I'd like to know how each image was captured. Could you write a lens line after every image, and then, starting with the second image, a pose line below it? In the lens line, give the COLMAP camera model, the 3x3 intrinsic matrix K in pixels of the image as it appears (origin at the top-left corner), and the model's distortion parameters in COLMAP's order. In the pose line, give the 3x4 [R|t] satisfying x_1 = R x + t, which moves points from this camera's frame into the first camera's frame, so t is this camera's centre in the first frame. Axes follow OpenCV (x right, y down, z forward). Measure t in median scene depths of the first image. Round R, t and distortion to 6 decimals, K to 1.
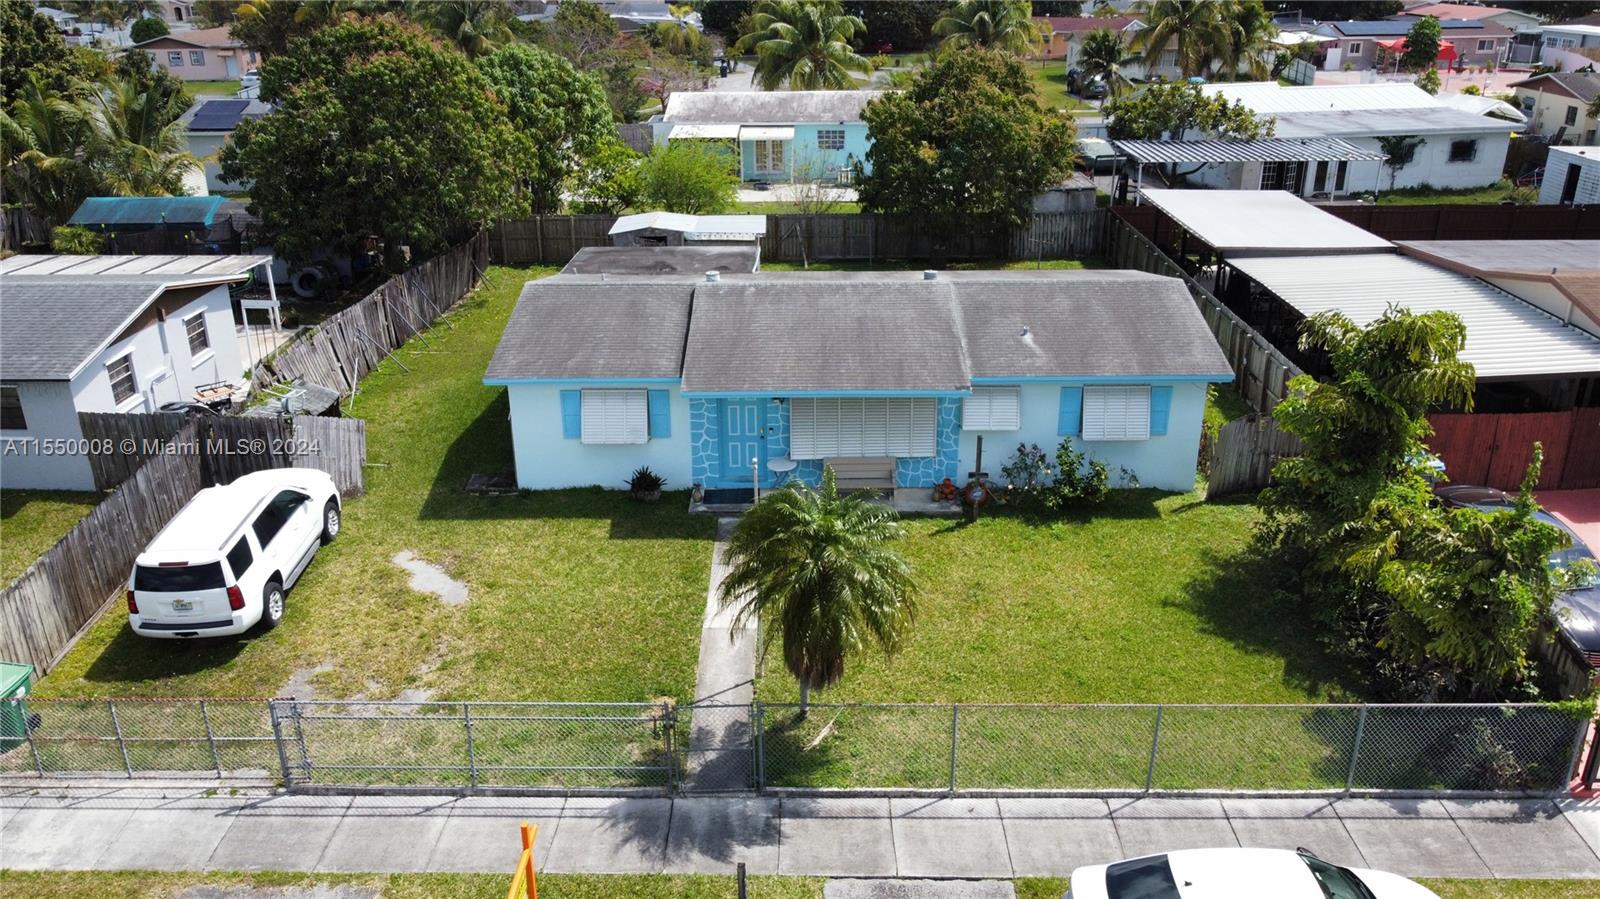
lens RADIAL K [[1215.2, 0, 792.7], [0, 1215.2, 441.3], [0, 0, 1]] dist [0.001925, -0.009624]
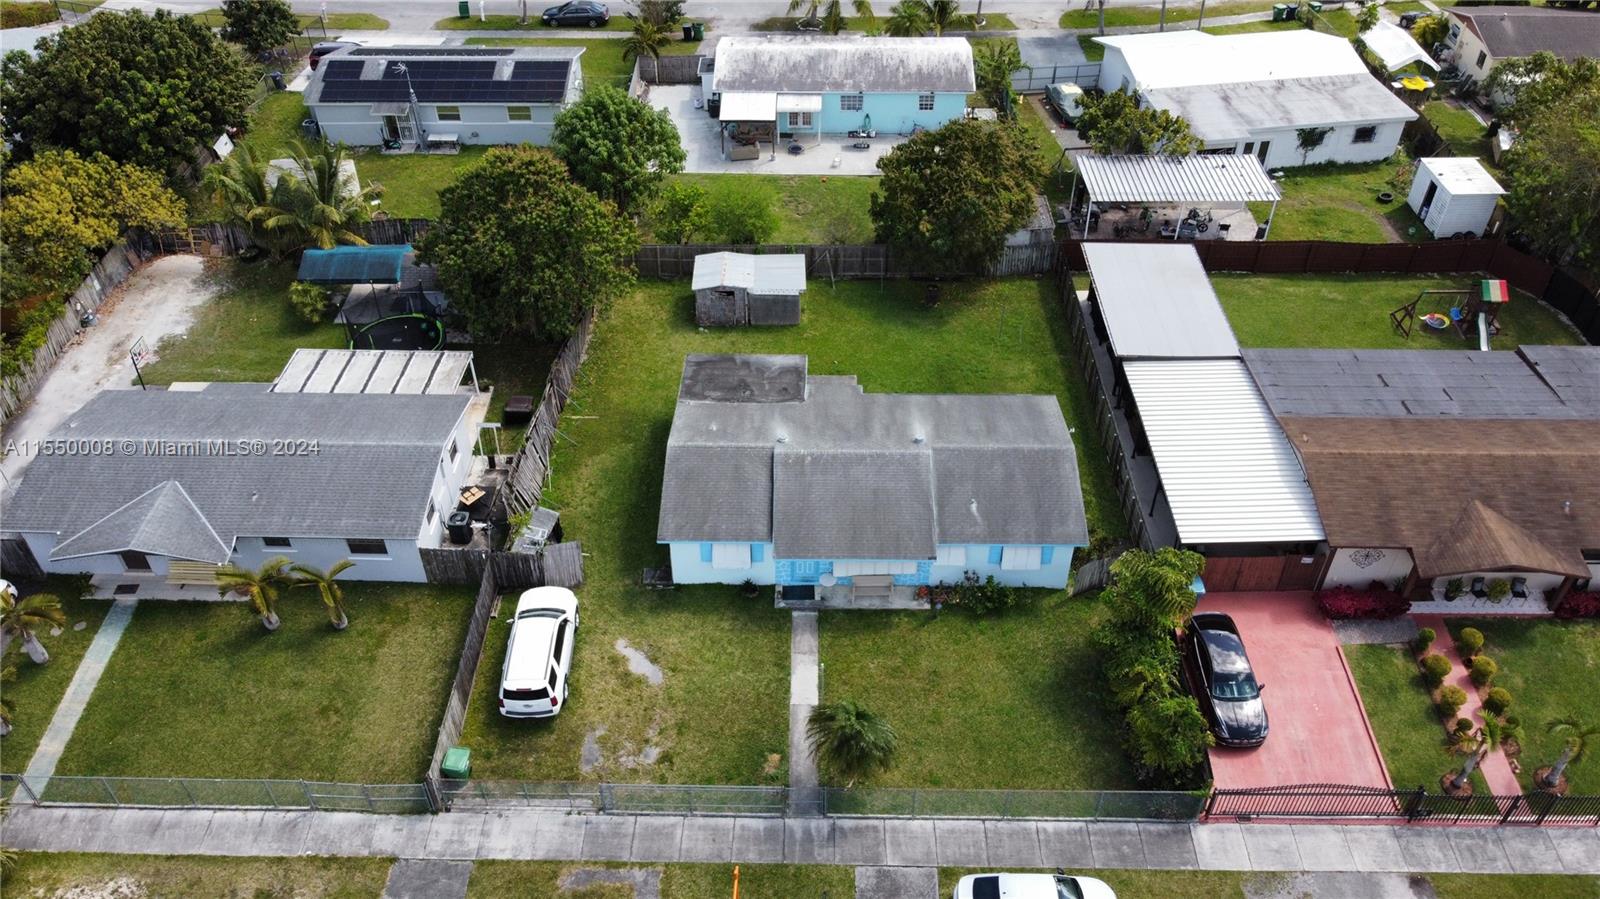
lens RADIAL K [[1215.2, 0, 791.7], [0, 1215.2, 442.8], [0, 0, 1]] dist [0.001925, -0.009624]
pose [[0.999989, 0.004675, 0.000167, -0.064330], [-0.004496, 0.950530, 0.310600, -0.734117], [0.001293, -0.310598, 0.950541, -0.614313]]
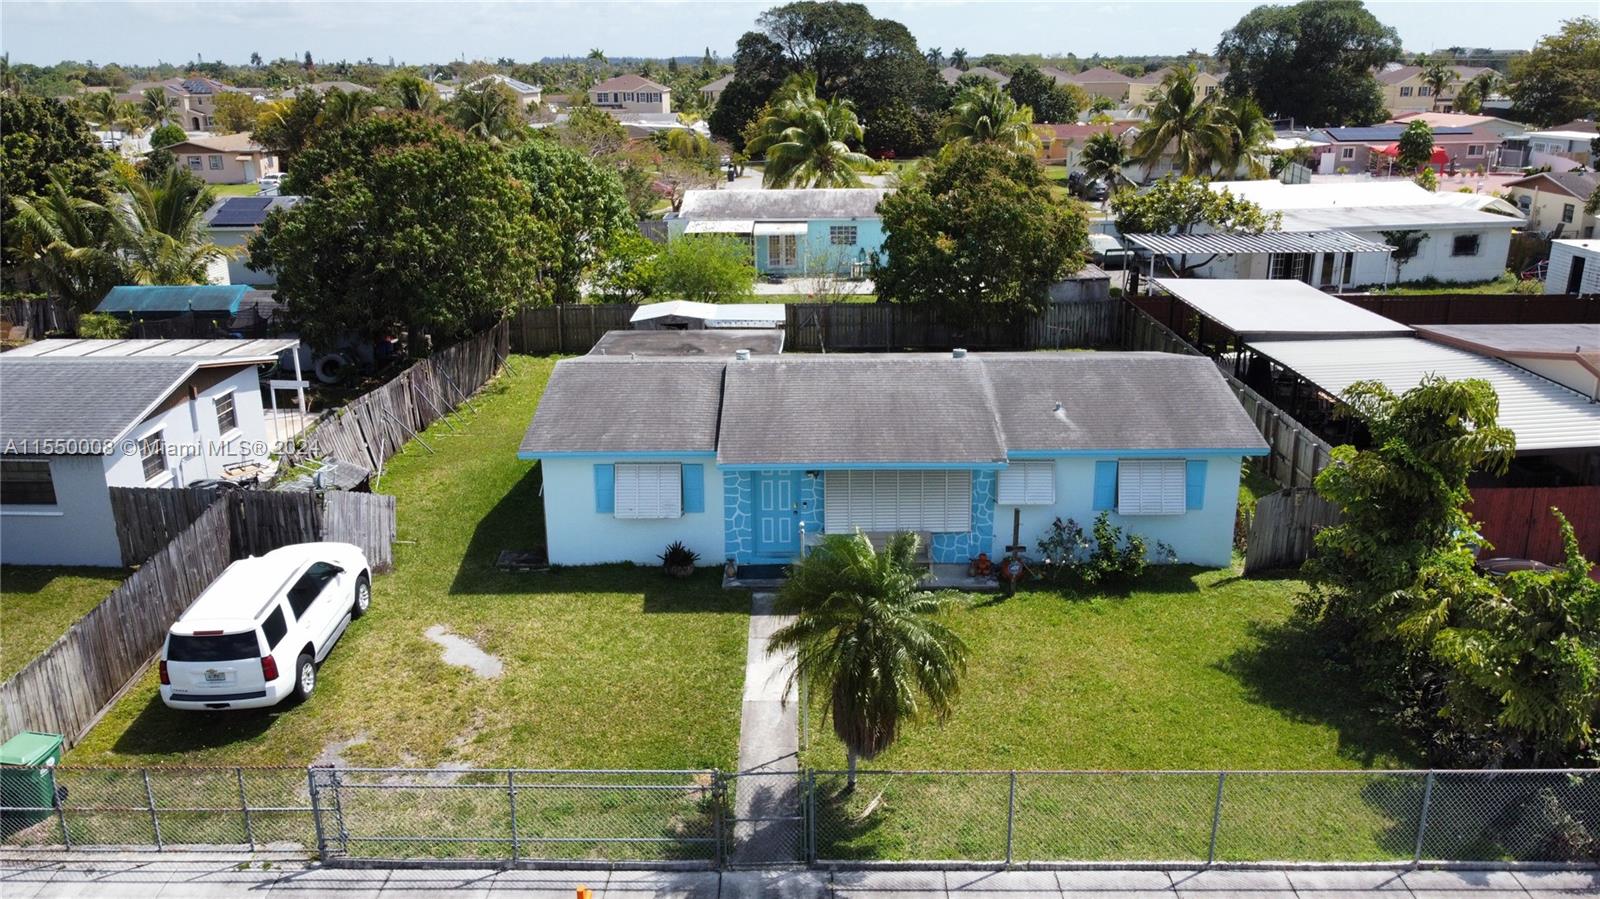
lens RADIAL K [[1215.2, 0, 792.5], [0, 1215.2, 443.5], [0, 0, 1]] dist [0.001925, -0.009624]
pose [[0.999999, -0.000281, 0.001694, -0.030917], [0.000421, 0.996510, -0.083468, 0.025004], [-0.001665, 0.083468, 0.996509, 0.003815]]
